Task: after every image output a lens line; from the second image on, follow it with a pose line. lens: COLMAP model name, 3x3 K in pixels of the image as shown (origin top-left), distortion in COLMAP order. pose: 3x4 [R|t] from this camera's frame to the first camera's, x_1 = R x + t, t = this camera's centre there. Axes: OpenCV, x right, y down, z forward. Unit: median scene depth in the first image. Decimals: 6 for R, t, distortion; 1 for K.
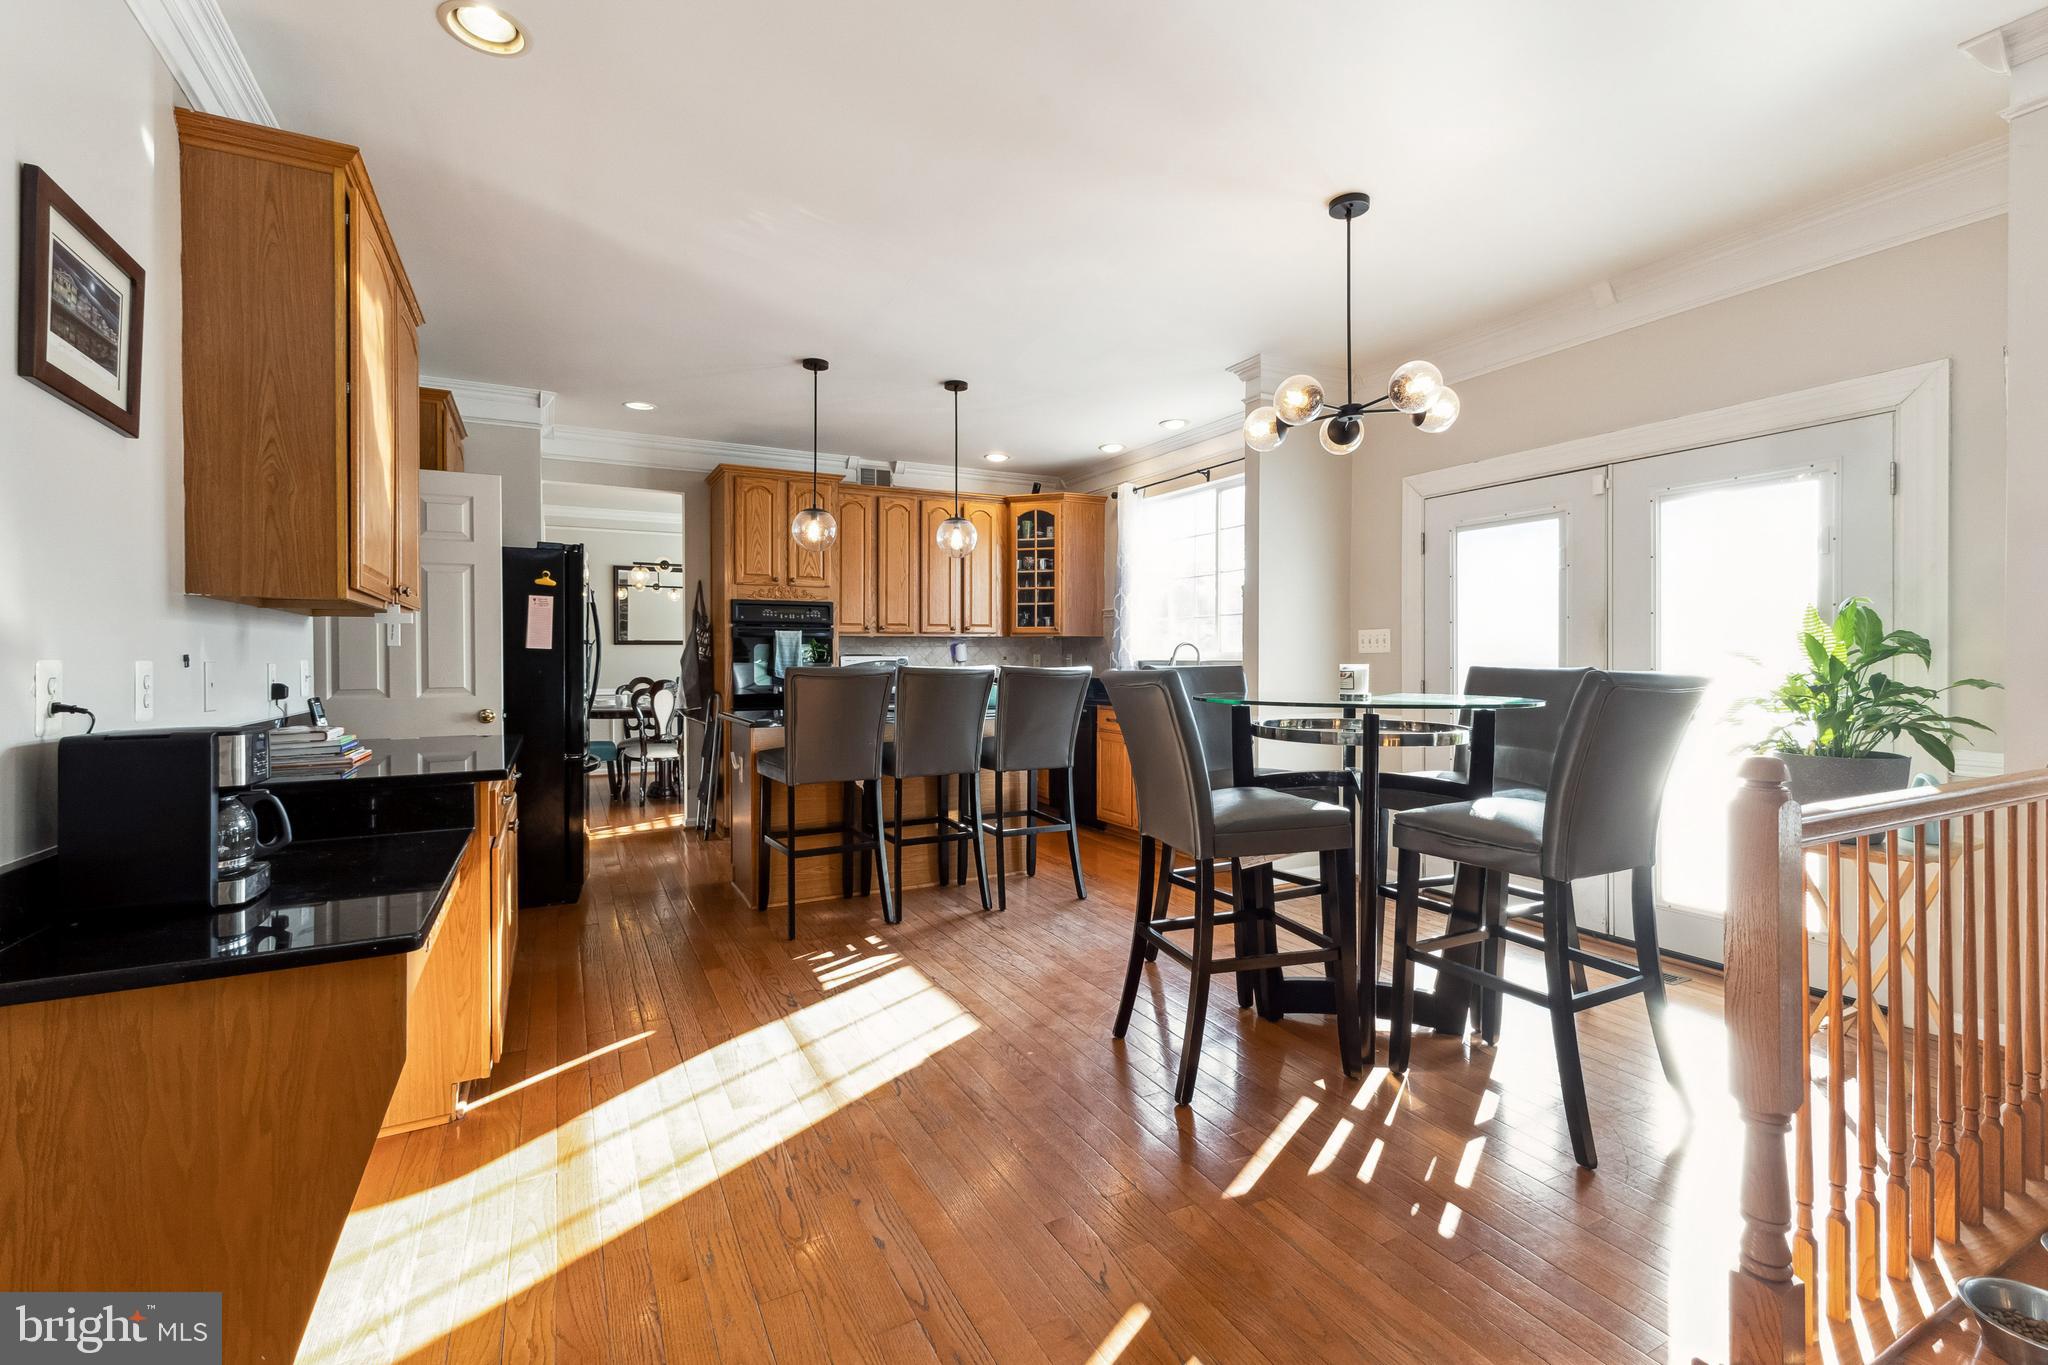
lens RADIAL K [[892.3, 0, 1013.9], [0, 892.3, 653.3], [0, 0, 1]] dist [0.013543, -0.000325]
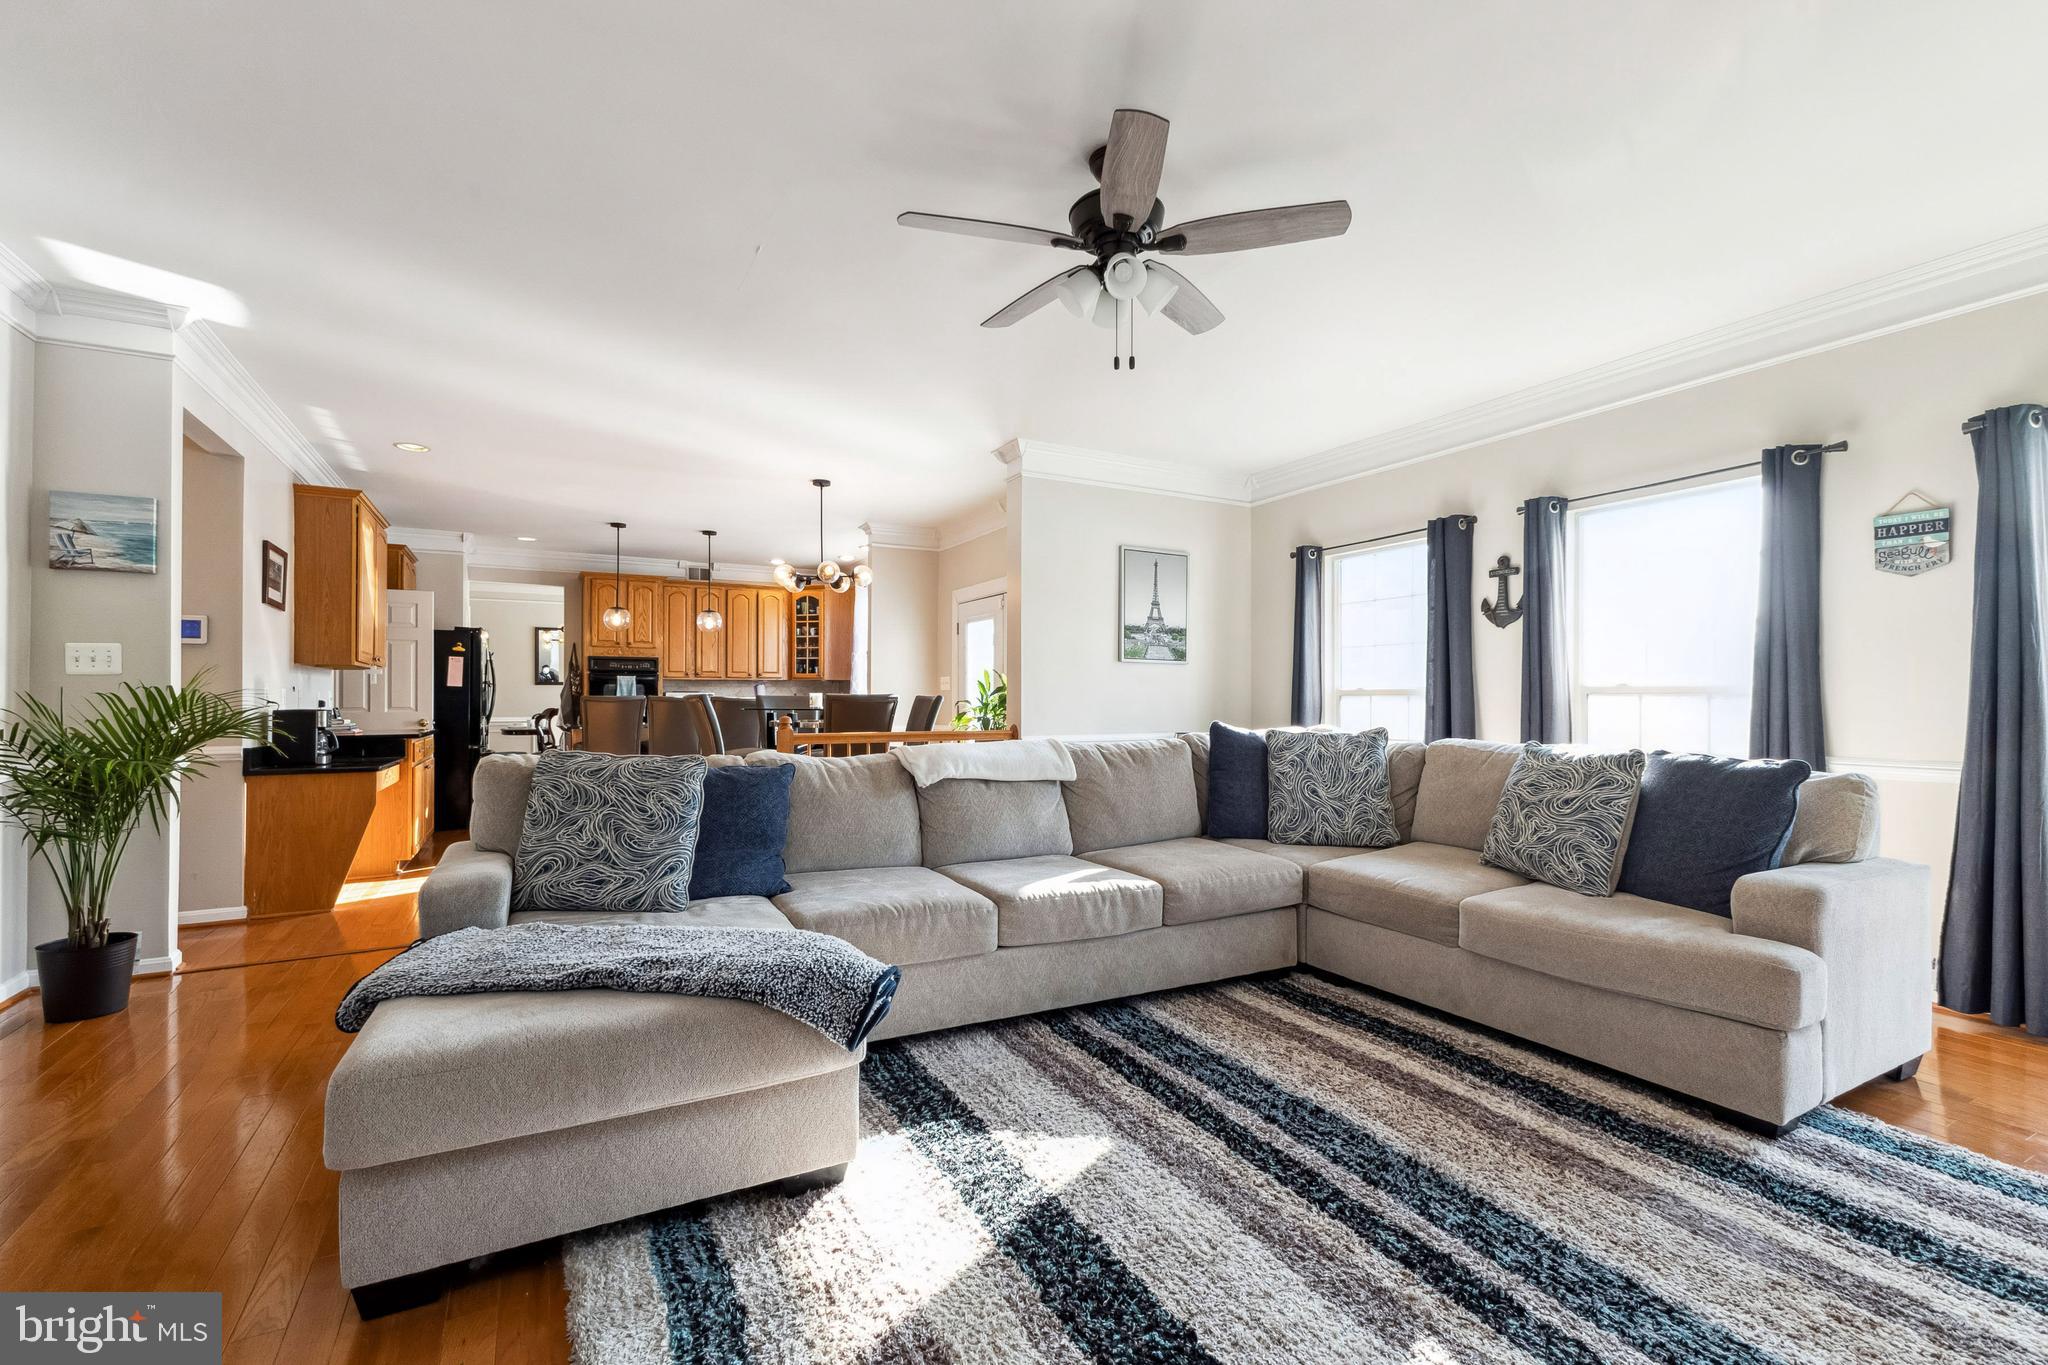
lens RADIAL K [[892.3, 0, 1014.0], [0, 892.3, 684.8], [0, 0, 1]] dist [0.013543, -0.000325]
pose [[0.999847, 0.003592, 0.017101, 0.409206], [-0.003386, 0.999921, -0.012101, 0.007113], [-0.017143, 0.012041, 0.999781, -0.596269]]
